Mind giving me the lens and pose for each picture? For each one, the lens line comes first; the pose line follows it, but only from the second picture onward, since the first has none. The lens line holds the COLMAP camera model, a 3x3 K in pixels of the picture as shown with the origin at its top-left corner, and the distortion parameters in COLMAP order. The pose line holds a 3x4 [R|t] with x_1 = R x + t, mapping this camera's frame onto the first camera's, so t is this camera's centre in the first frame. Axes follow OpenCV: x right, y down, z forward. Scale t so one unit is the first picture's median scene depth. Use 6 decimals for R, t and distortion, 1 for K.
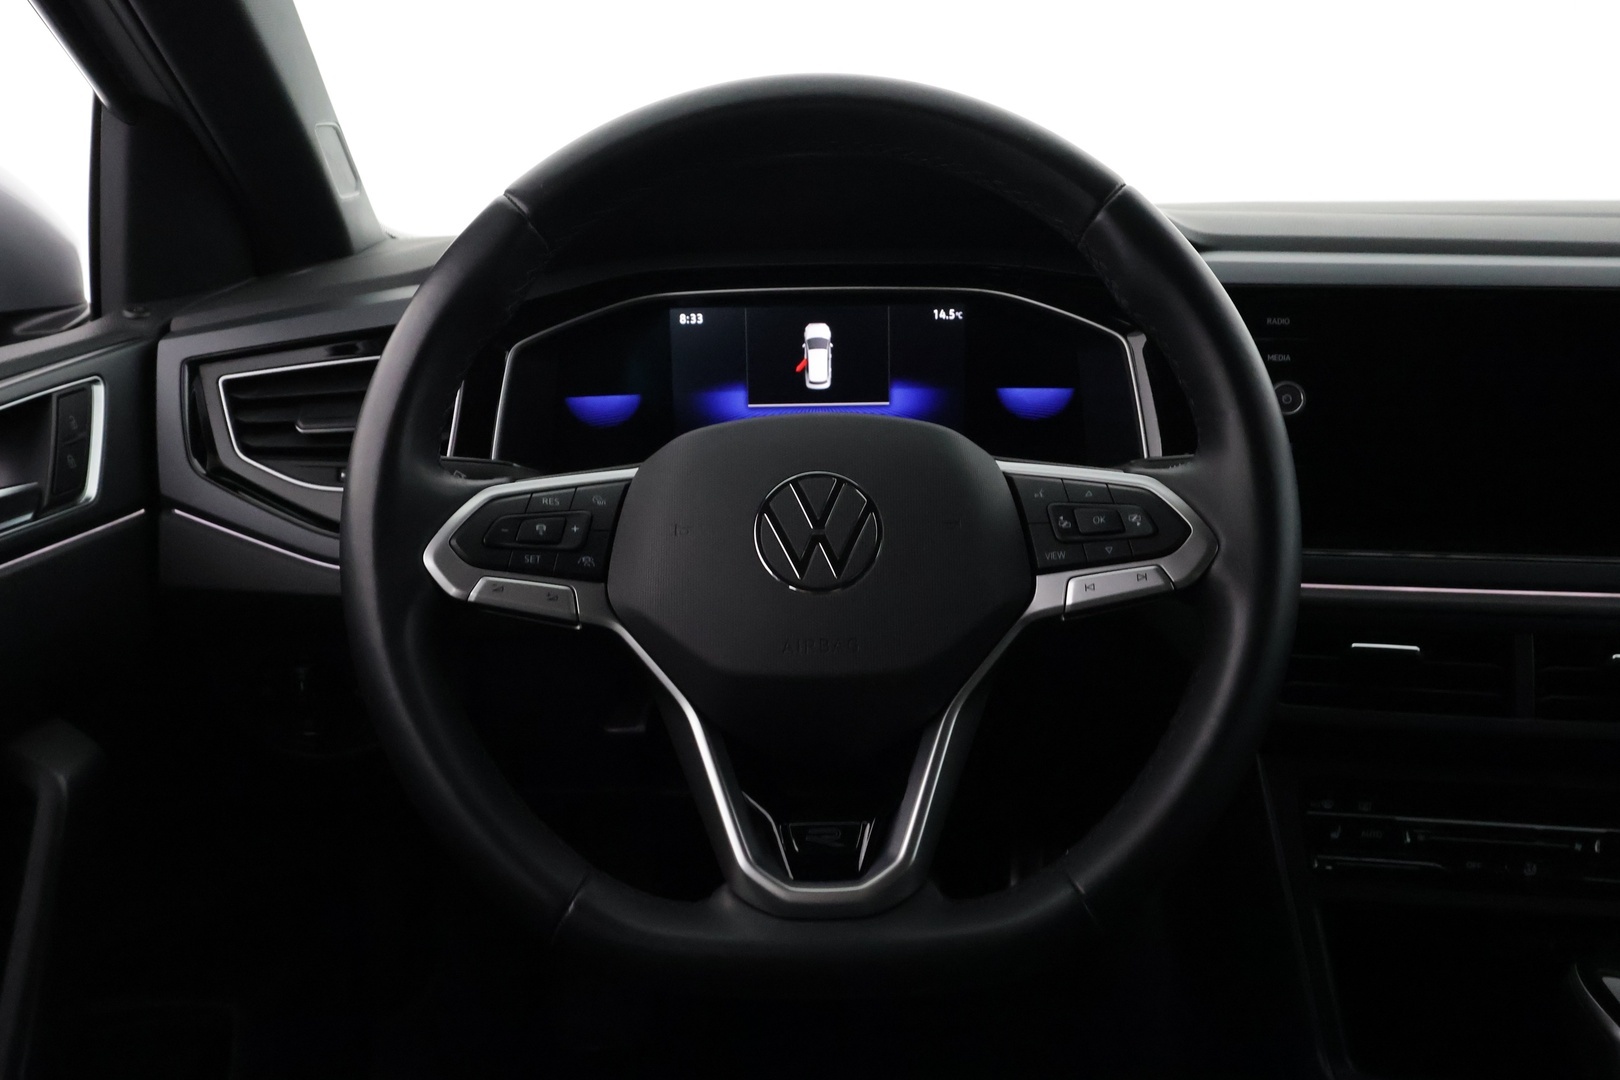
lens RADIAL K [[1286.6, 0, 799.9], [0, 1286.6, 530.9], [0, 0, 1]] dist [-0.003879, 0.000483]
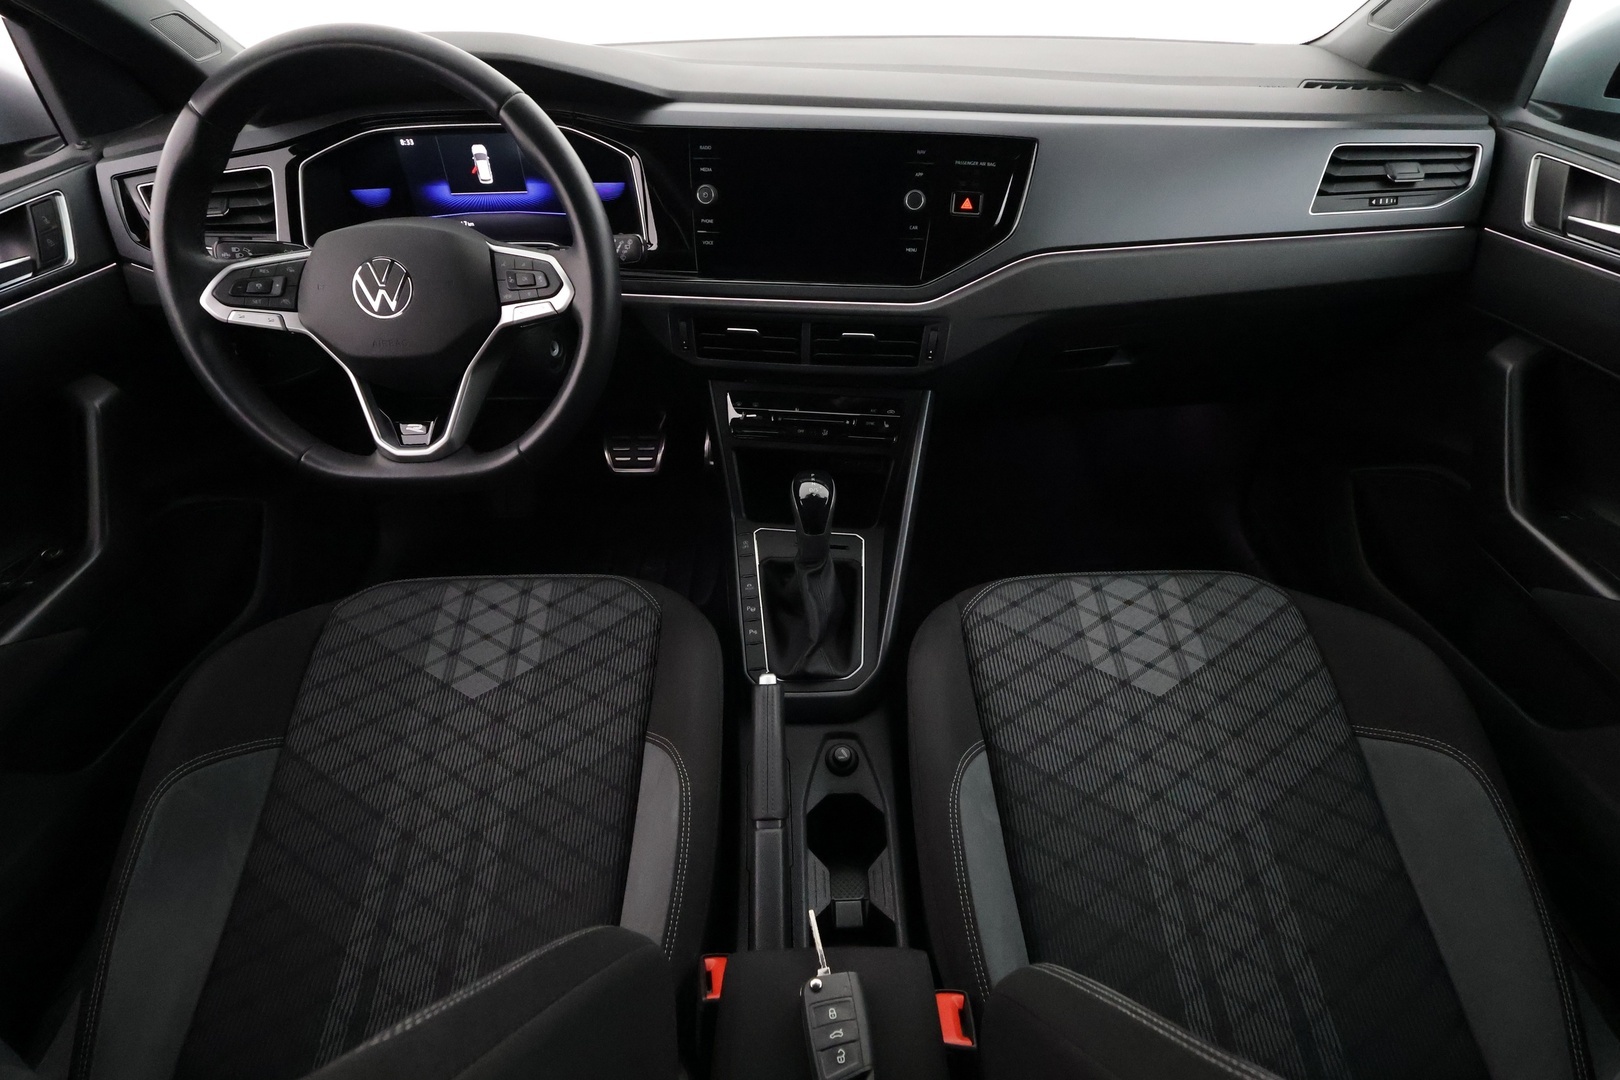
lens RADIAL K [[748.9, 0, 810.0], [0, 748.9, 540.0], [0, 0, 1]] dist [-0.001316, 0.000632]
pose [[0.999693, -0.015746, 0.019132, 0.575124], [0.006646, 0.914214, 0.405178, -0.095456], [-0.023871, -0.404926, 0.914038, -0.263482]]
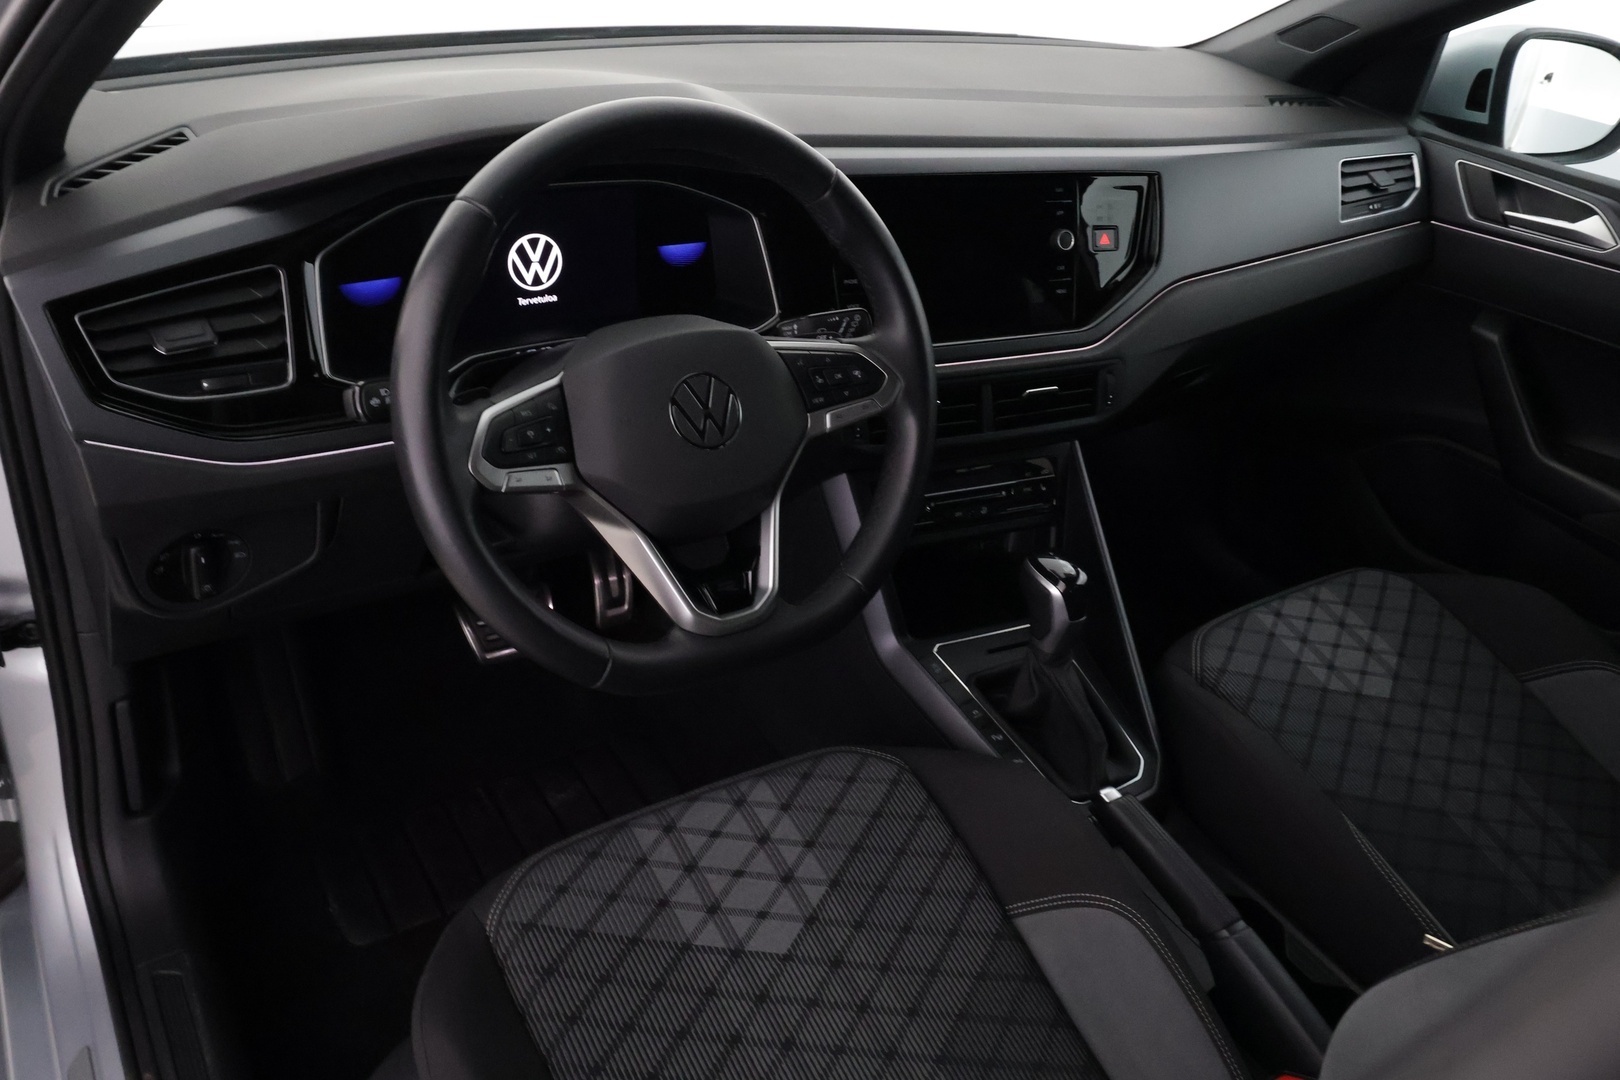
lens RADIAL K [[1286.6, 0, 799.9], [0, 1286.6, 530.9], [0, 0, 1]] dist [-0.003879, 0.000483]
pose [[0.831701, -0.205124, 0.515944, -0.646650], [0.056366, 0.955646, 0.289073, -0.271824], [-0.552356, -0.211341, 0.806374, -0.351347]]
